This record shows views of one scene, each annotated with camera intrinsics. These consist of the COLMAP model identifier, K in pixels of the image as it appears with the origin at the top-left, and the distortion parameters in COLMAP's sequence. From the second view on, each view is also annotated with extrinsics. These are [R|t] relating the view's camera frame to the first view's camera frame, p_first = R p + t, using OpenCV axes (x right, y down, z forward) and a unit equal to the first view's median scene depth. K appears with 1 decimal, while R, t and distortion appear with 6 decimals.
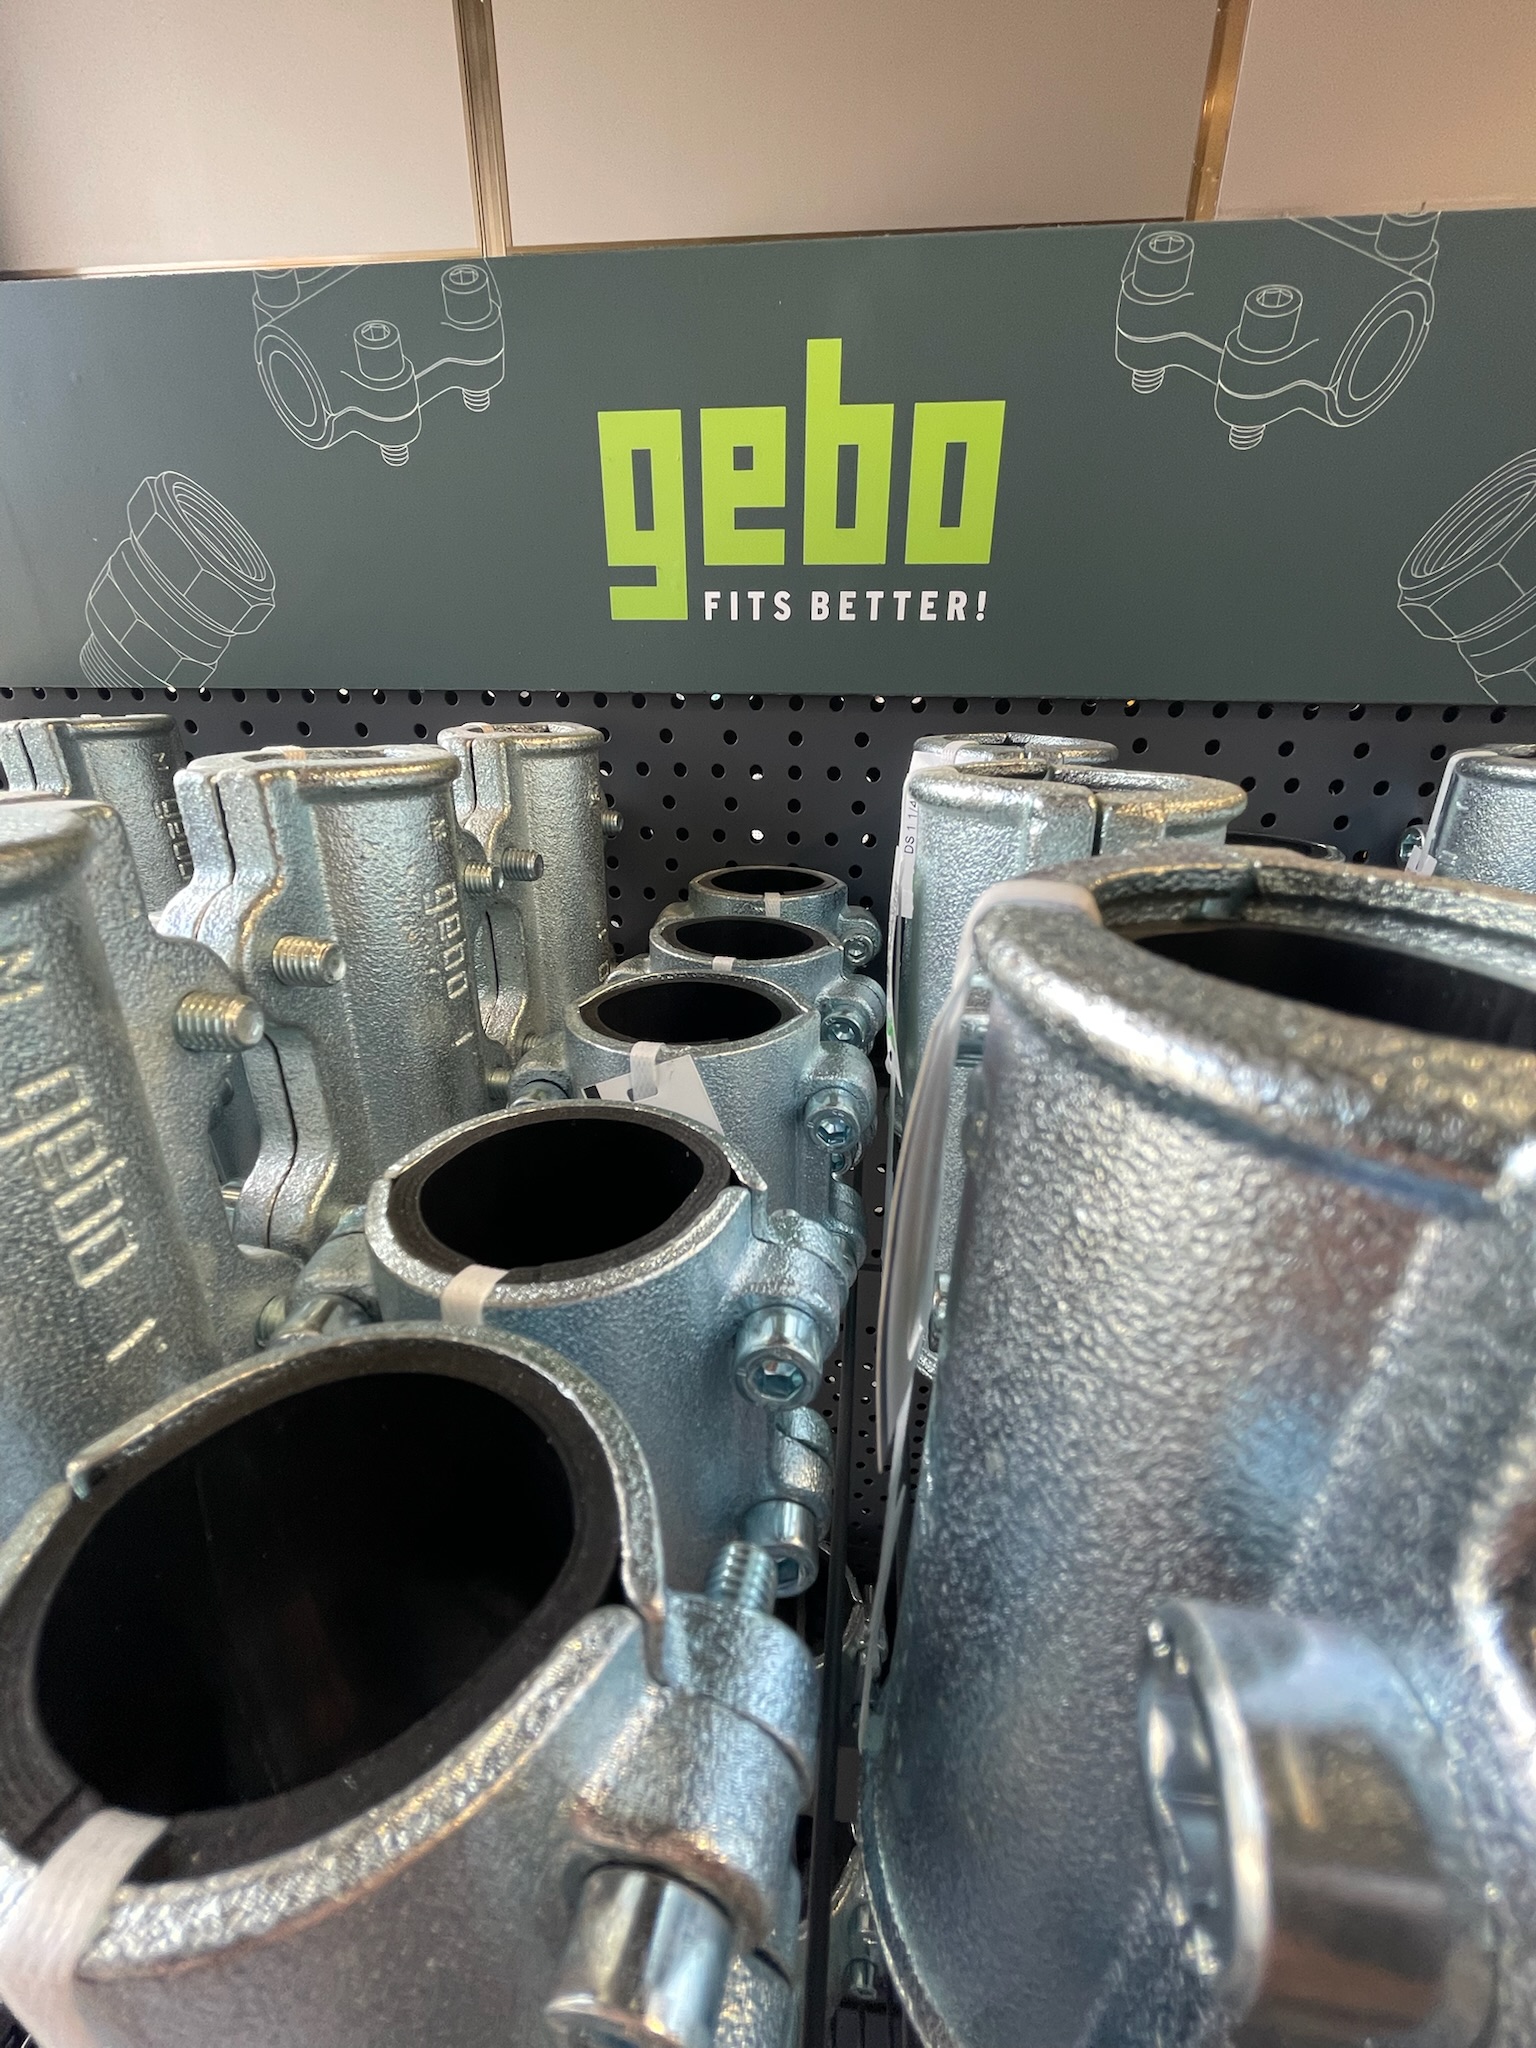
lens RADIAL K [[832.4, 0, 766.1], [0, 832.4, 1024.8], [0, 0, 1]] dist [-0.002978, -0.001160]
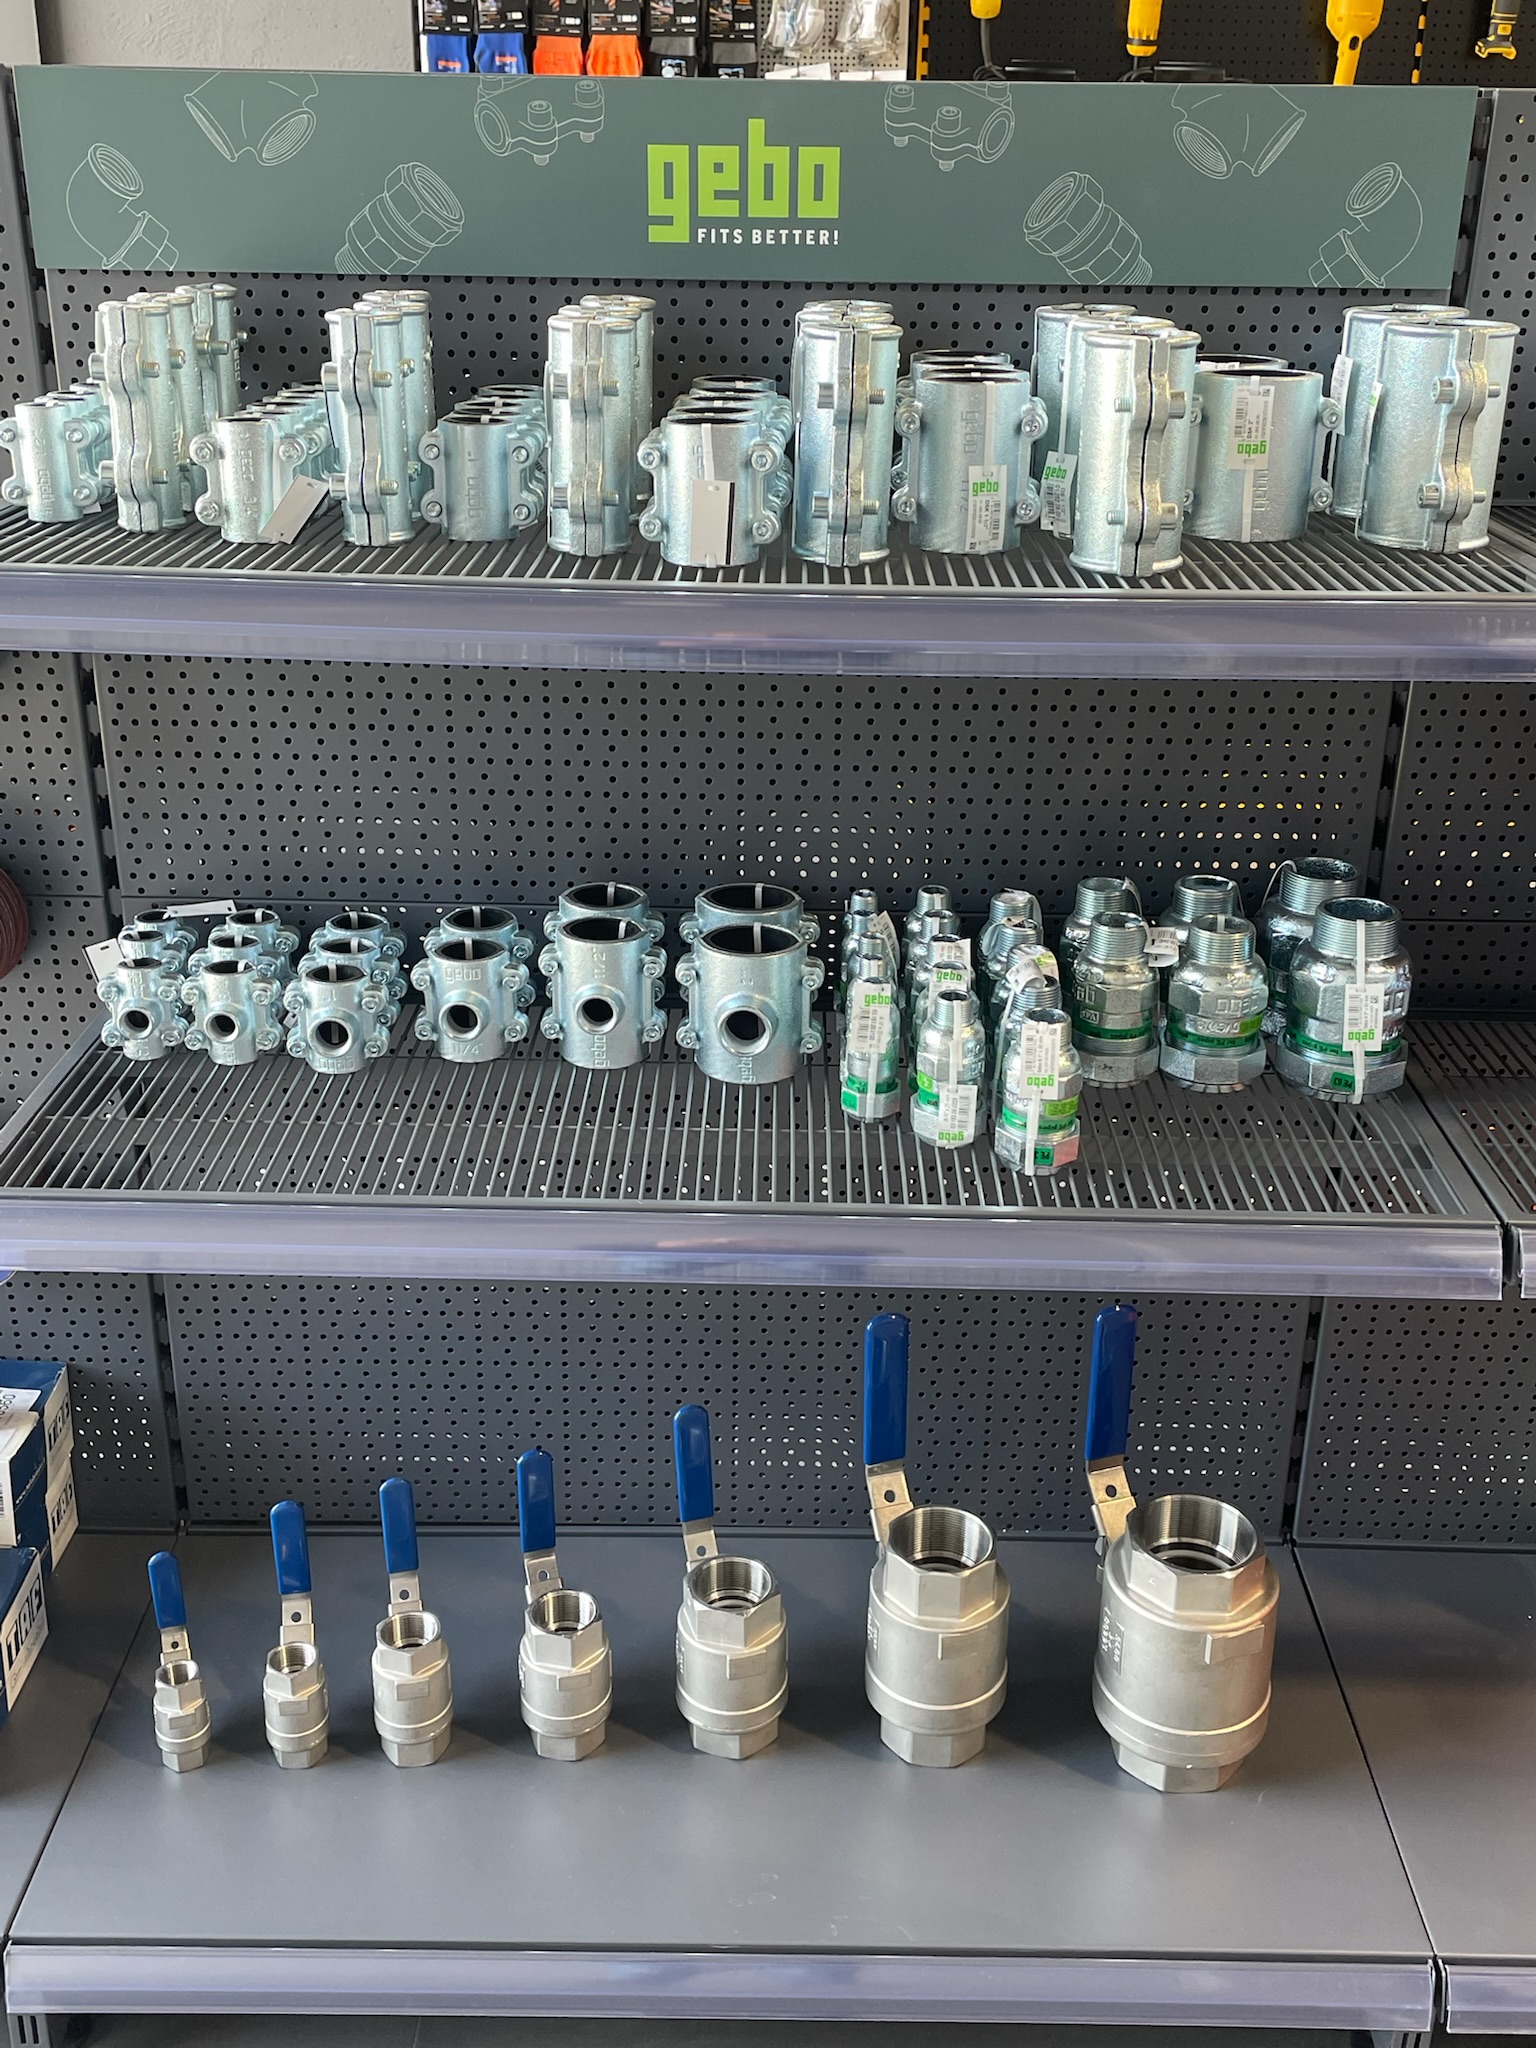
lens RADIAL K [[2122.9, 0, 768.4], [0, 2122.9, 1019.1], [0, 0, 1]] dist [0.045573, 0.000000]
pose [[0.993833, -0.036506, 0.104707, -0.525182], [0.039519, 0.998858, -0.026849, 1.547605], [-0.103607, 0.030821, 0.994141, -4.139524]]
